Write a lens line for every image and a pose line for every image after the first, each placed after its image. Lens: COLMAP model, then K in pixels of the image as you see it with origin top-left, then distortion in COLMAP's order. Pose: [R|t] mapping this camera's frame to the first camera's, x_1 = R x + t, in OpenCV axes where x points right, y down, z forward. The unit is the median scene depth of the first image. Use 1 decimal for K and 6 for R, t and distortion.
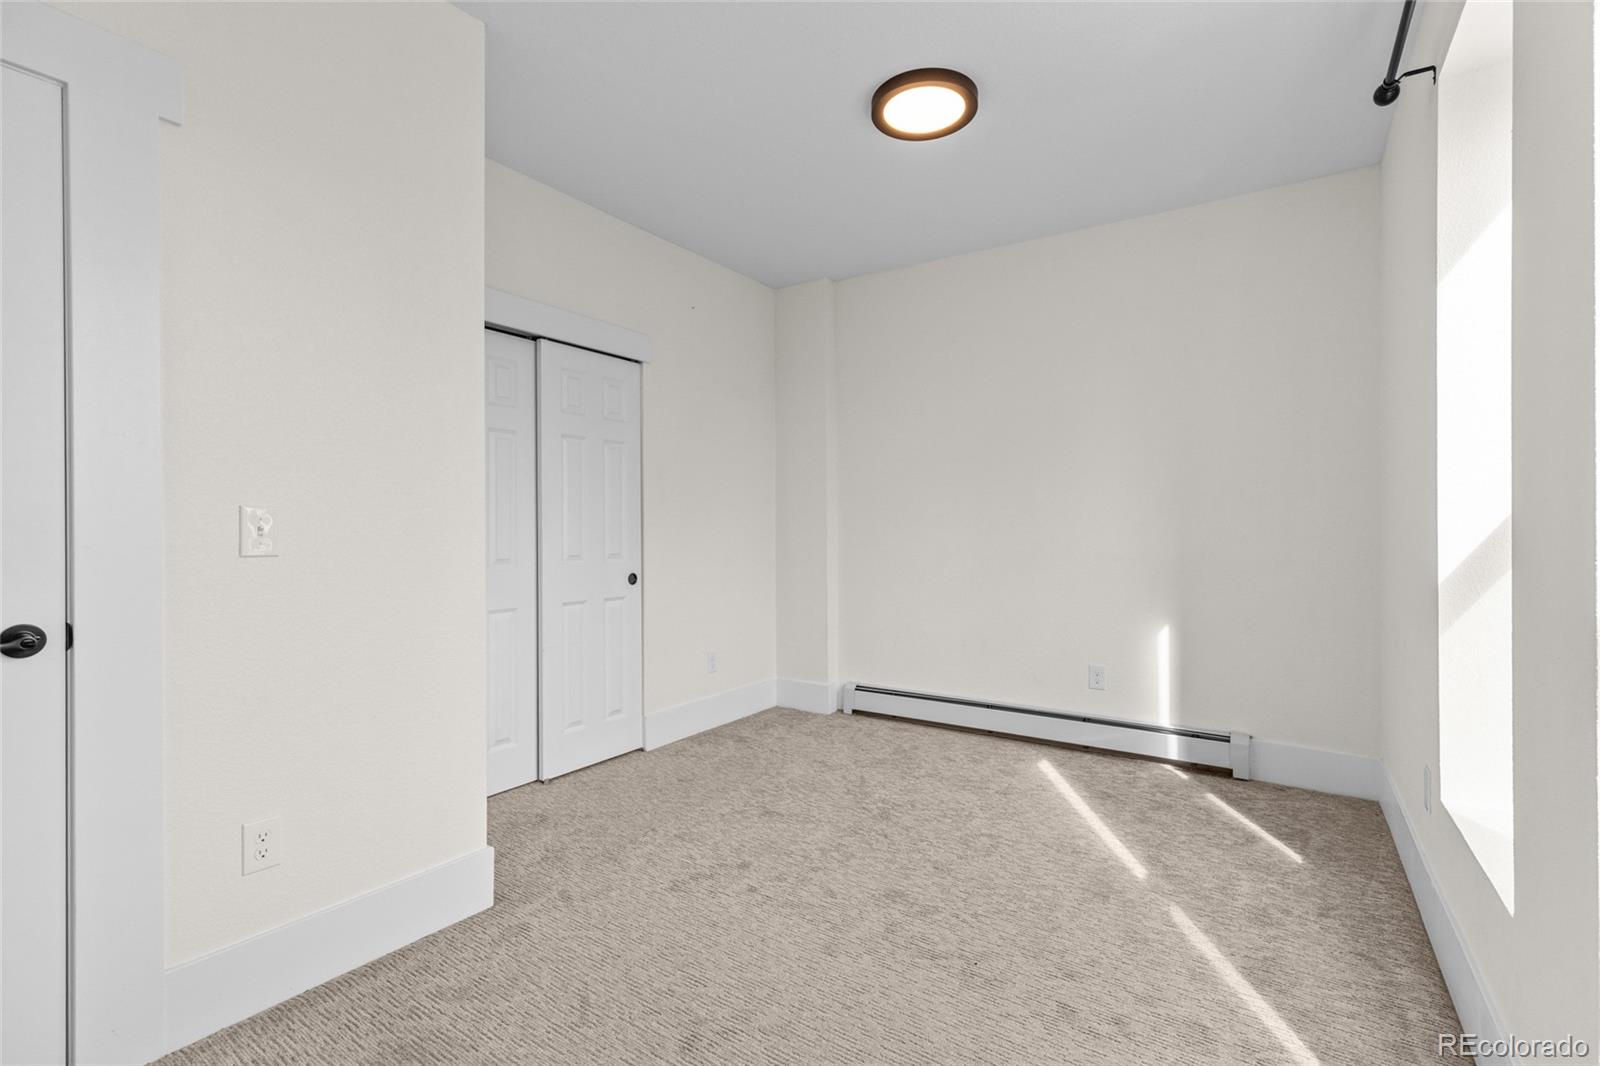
lens RADIAL K [[721.5, 0, 828.4], [0, 721.5, 525.4], [0, 0, 1]] dist [0.004811, -0.000688]
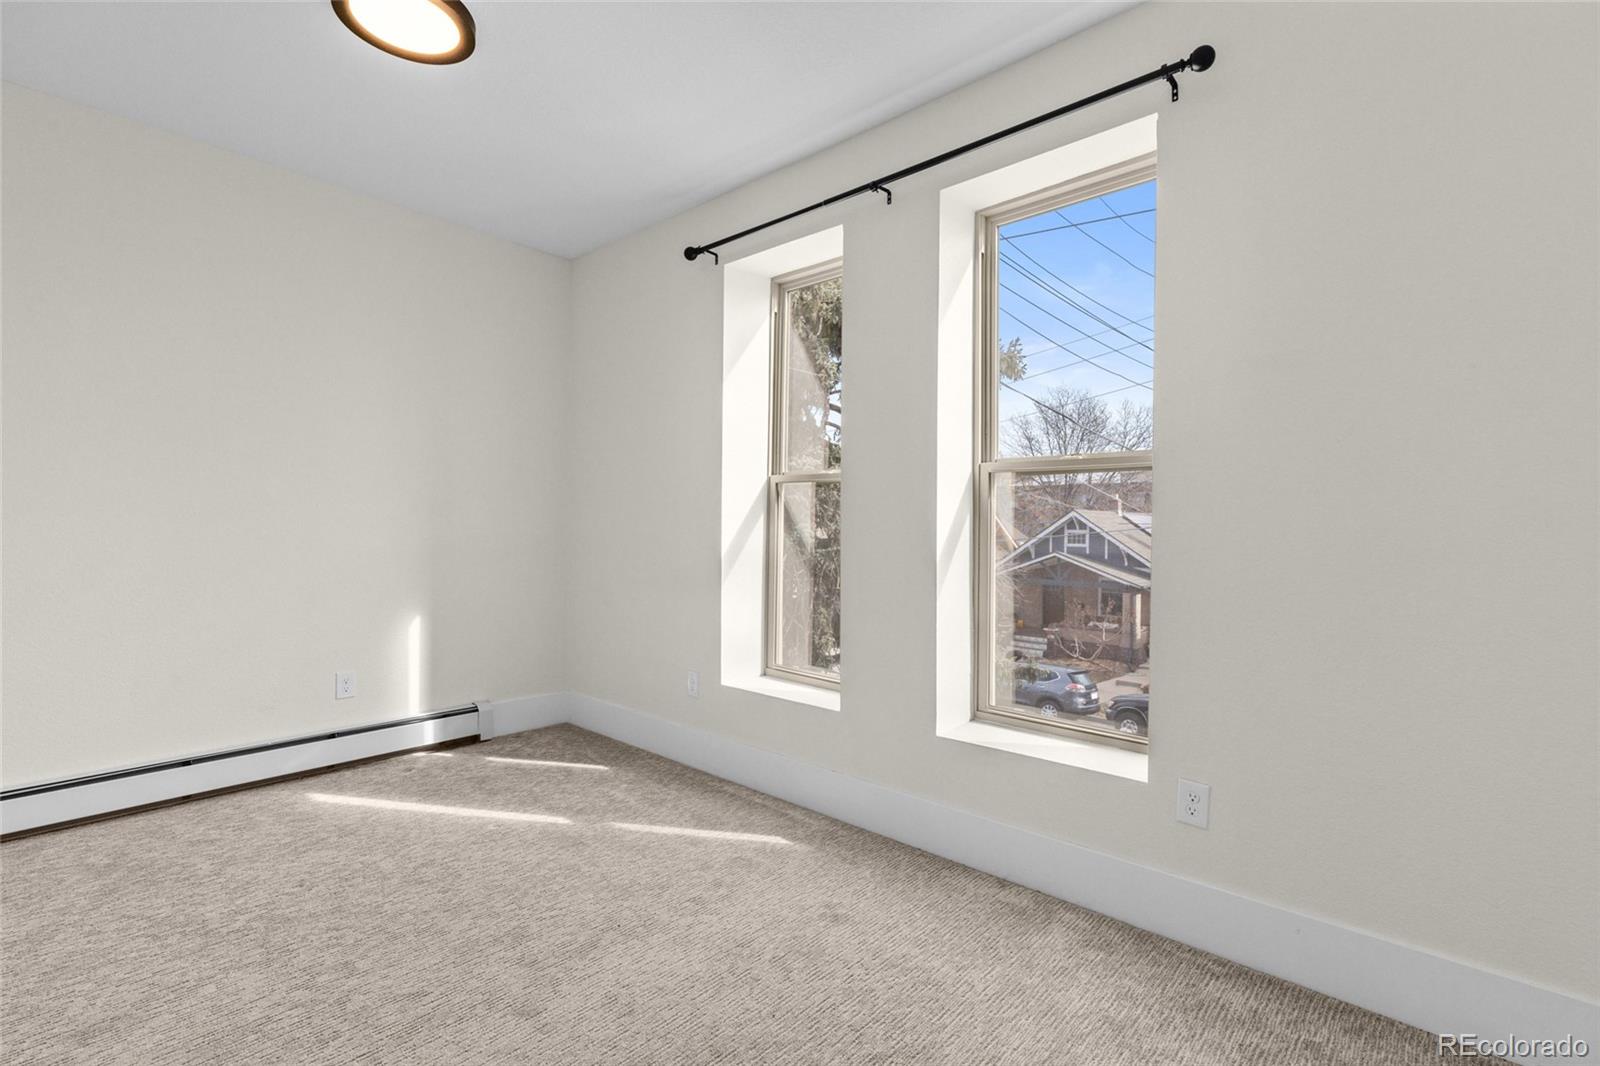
lens RADIAL K [[721.5, 0, 798.3], [0, 721.5, 532.6], [0, 0, 1]] dist [0.004811, -0.000688]
pose [[0.162216, -0.010484, 0.986700, -0.522975], [-0.015075, 0.999801, 0.013101, -0.000591], [-0.986640, -0.017000, 0.162026, 0.364787]]
